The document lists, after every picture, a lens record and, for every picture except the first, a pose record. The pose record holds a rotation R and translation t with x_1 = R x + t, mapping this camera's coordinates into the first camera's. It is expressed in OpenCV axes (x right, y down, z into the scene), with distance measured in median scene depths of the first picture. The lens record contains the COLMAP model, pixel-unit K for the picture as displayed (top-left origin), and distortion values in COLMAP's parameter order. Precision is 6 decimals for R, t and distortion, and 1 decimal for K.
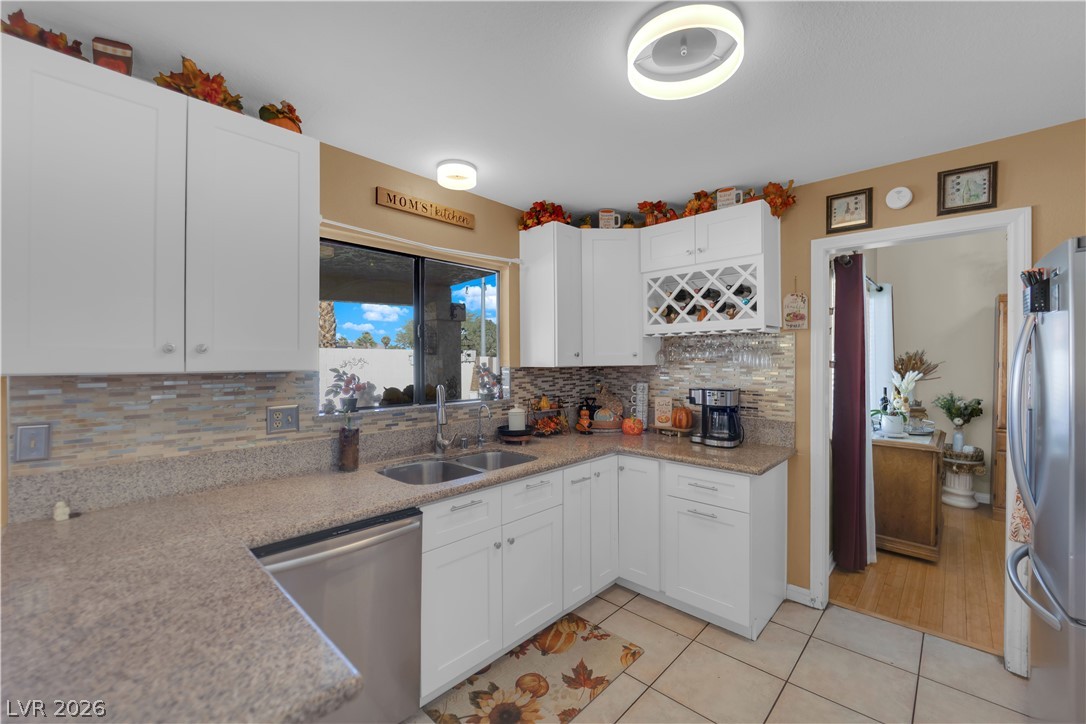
lens RADIAL K [[439.5, 0, 545.8], [0, 439.5, 359.4], [0, 0, 1]] dist [-0.011286, -0.003167]
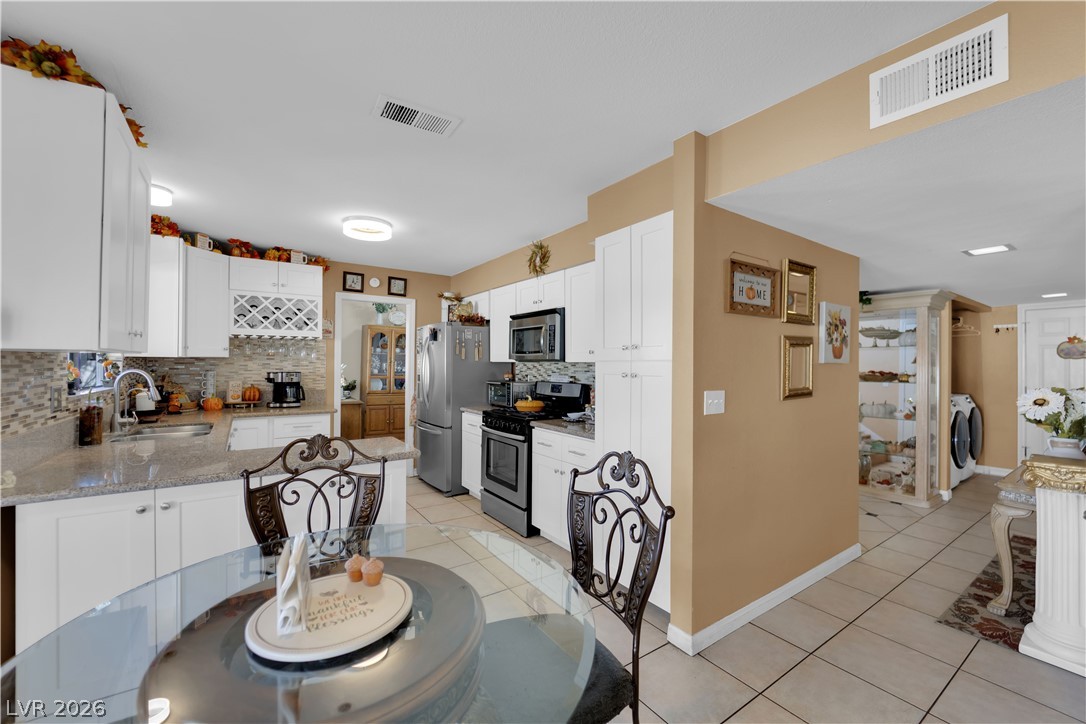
lens RADIAL K [[439.5, 0, 548.0], [0, 439.5, 362.1], [0, 0, 1]] dist [-0.011286, -0.003167]
pose [[0.207659, 0.007044, 0.978176, -0.971751], [-0.008413, 0.999950, -0.005414, 0.030125], [-0.978165, -0.007105, 0.207707, -0.267567]]
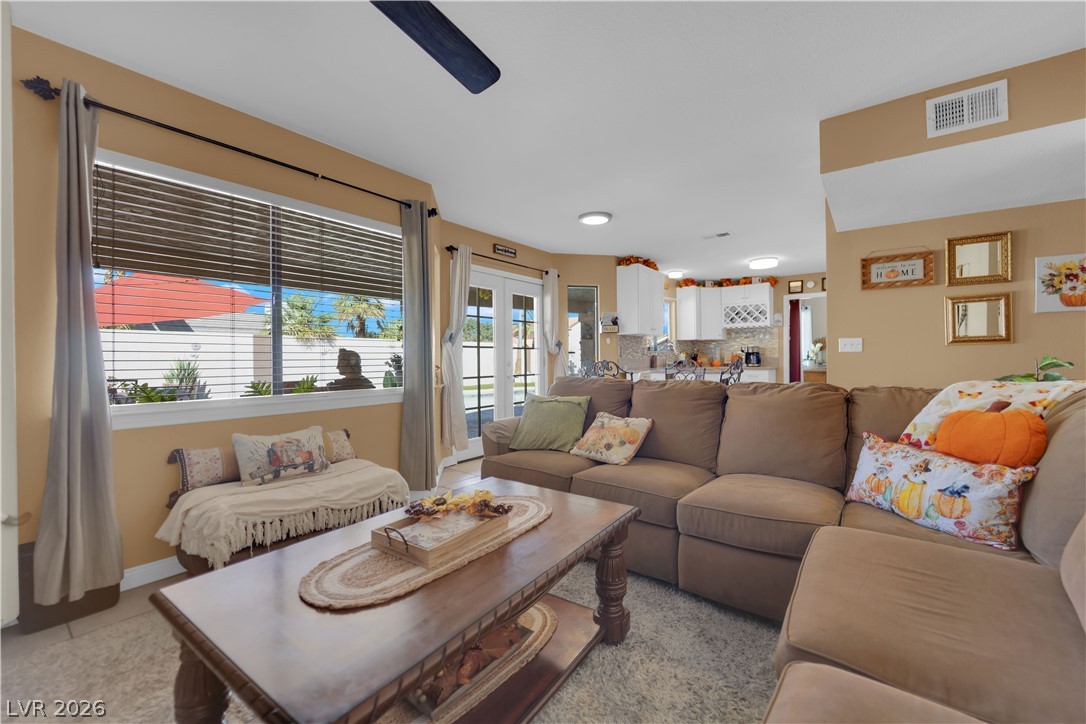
lens RADIAL K [[439.5, 0, 544.2], [0, 439.5, 359.5], [0, 0, 1]] dist [-0.011286, -0.003167]
pose [[0.994231, -0.005546, 0.107115, -1.227052], [0.005249, 0.999982, 0.003059, 0.131853], [-0.107130, -0.002479, 0.994242, -1.643891]]
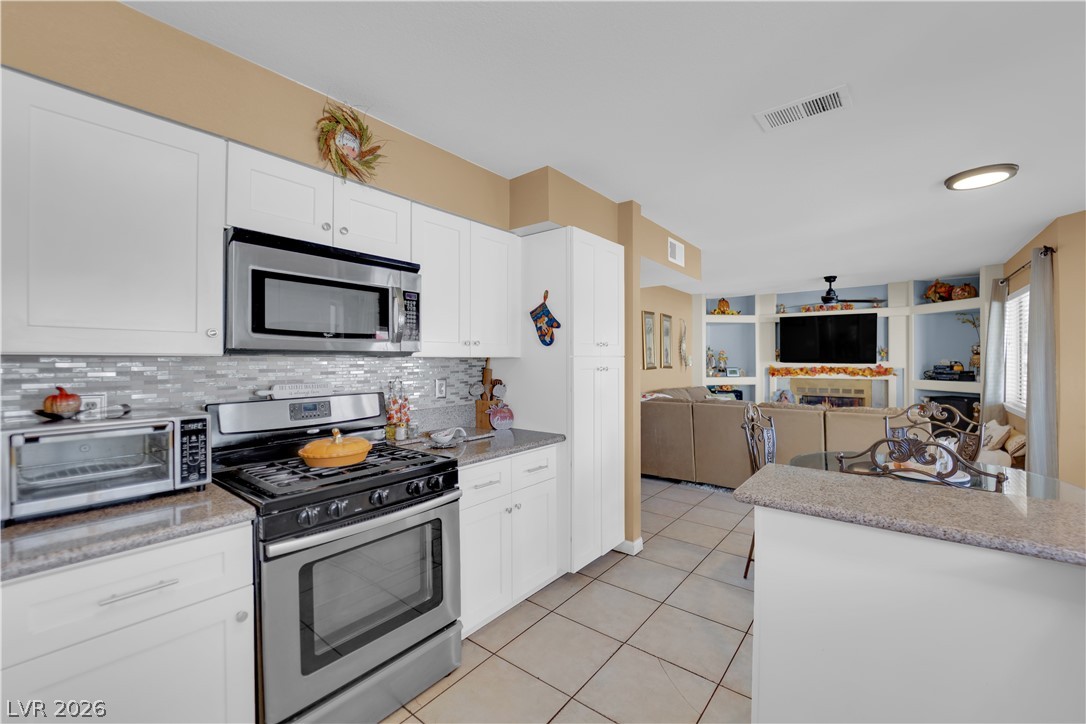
lens RADIAL K [[439.5, 0, 544.6], [0, 439.5, 361.4], [0, 0, 1]] dist [-0.011286, -0.003167]
pose [[-0.996485, 0.003936, -0.083675, 0.162877], [0.003807, 0.999991, 0.001700, 0.030338], [0.083681, 0.001375, -0.996492, 0.769802]]
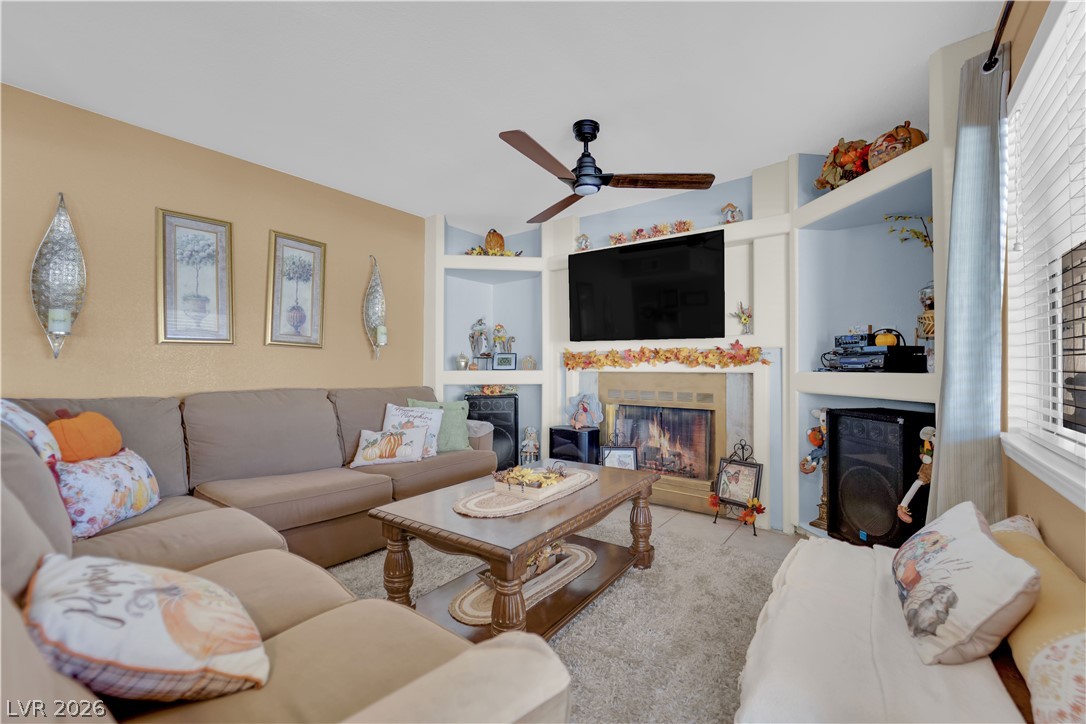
lens RADIAL K [[439.5, 0, 546.5], [0, 439.5, 361.8], [0, 0, 1]] dist [-0.011286, -0.003167]
pose [[-0.994914, -0.002510, -0.100692, -1.224453], [-0.001245, 0.999920, -0.012625, 0.125842], [0.100716, -0.012435, -0.994838, -0.343901]]
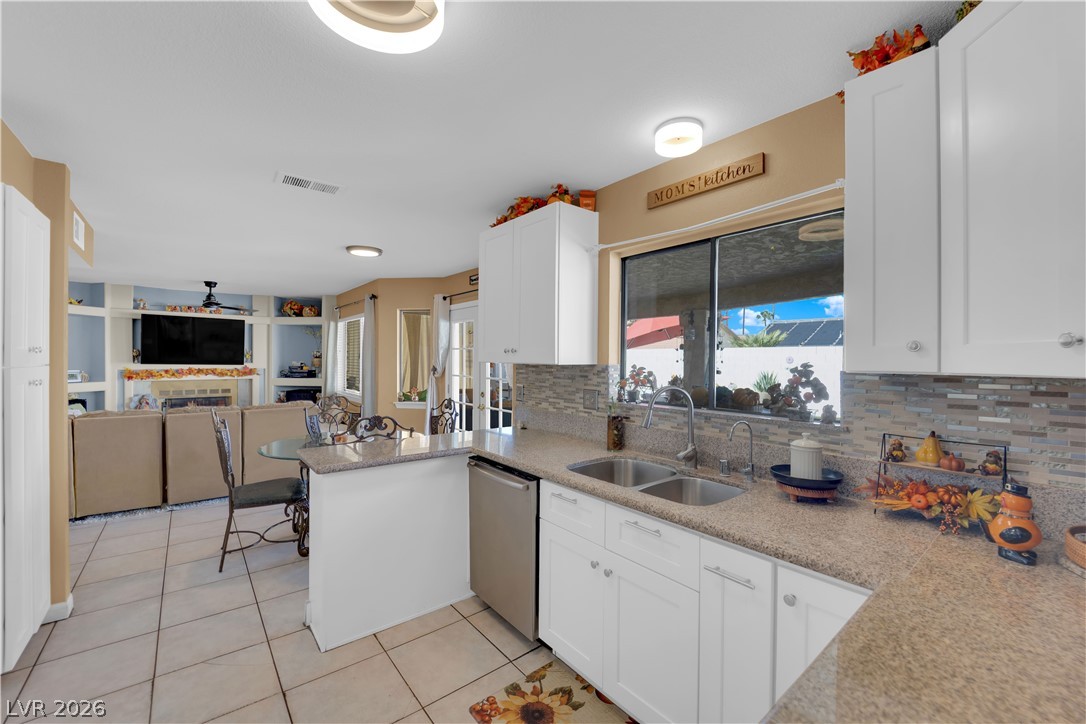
lens RADIAL K [[439.5, 0, 549.3], [0, 439.5, 361.8], [0, 0, 1]] dist [-0.011286, -0.003167]
pose [[-0.123399, 0.007239, -0.992331, 0.569794], [-0.005649, 0.999952, 0.007997, 0.003509], [0.992341, 0.006593, -0.123352, 0.737880]]
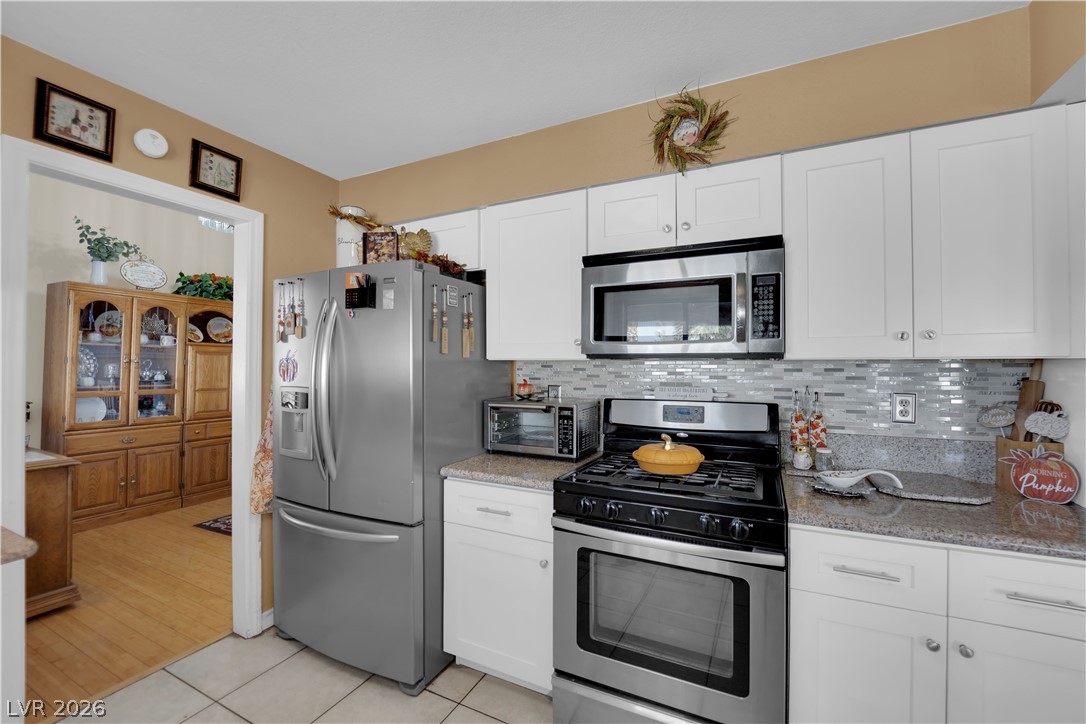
lens RADIAL K [[439.5, 0, 551.0], [0, 439.5, 361.2], [0, 0, 1]] dist [-0.011286, -0.003167]
pose [[-0.299624, 0.007545, 0.954028, -0.137154], [-0.001254, 0.999965, -0.008302, 0.030400], [-0.954057, -0.003684, -0.299604, 0.441170]]
